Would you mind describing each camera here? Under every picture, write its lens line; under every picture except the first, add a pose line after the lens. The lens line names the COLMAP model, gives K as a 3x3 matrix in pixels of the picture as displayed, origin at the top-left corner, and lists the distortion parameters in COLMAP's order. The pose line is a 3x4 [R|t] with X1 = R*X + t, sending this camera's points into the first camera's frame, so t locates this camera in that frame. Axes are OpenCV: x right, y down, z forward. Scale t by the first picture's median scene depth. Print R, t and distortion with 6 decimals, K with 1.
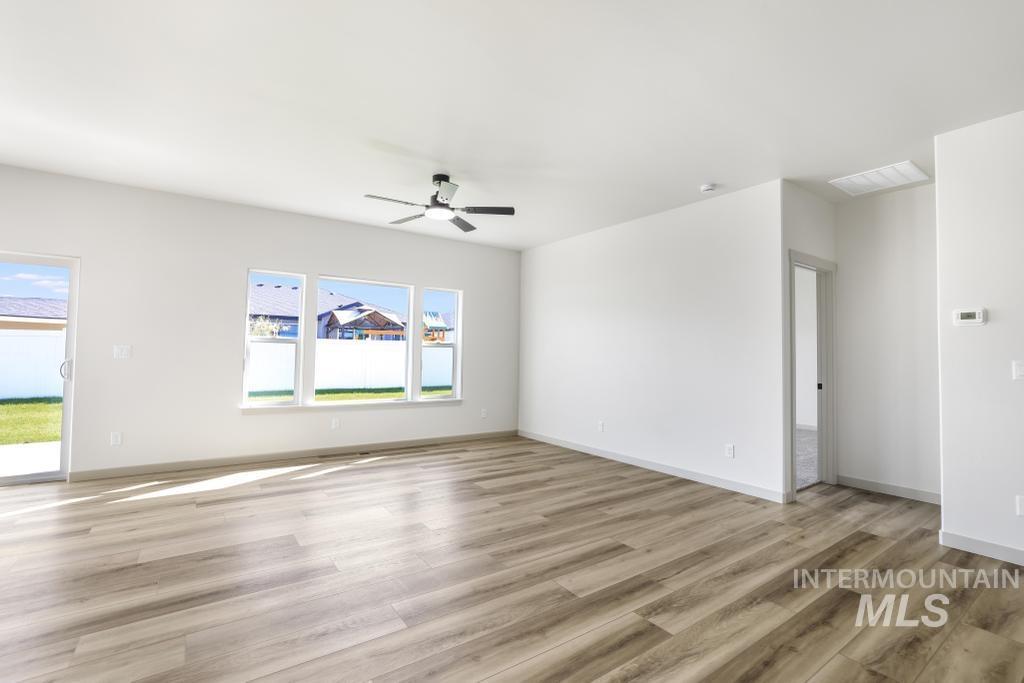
lens RADIAL K [[452.8, 0, 512.0], [0, 452.8, 341.5], [0, 0, 1]] dist [-0.043727, 0.017580]
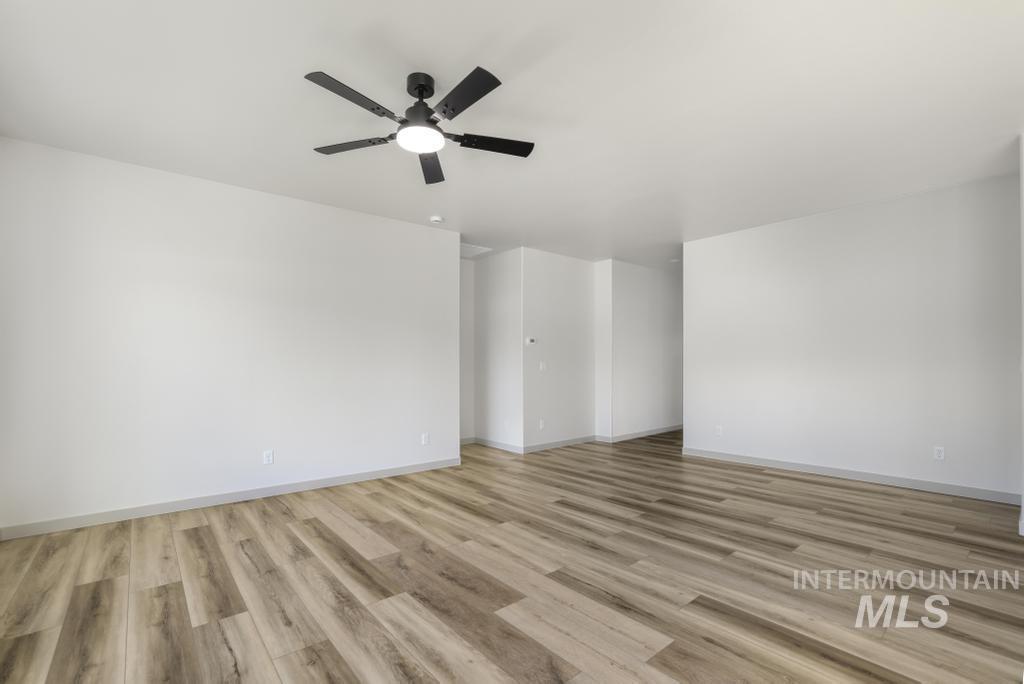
lens RADIAL K [[446.3, 0, 513.3], [0, 446.3, 364.7], [0, 0, 1]] dist [-0.040496, 0.016877]
pose [[-0.075705, -0.016261, 0.996998, -0.705754], [-0.024903, 0.999586, 0.014412, 0.017843], [-0.996819, -0.023737, -0.076078, 0.821037]]
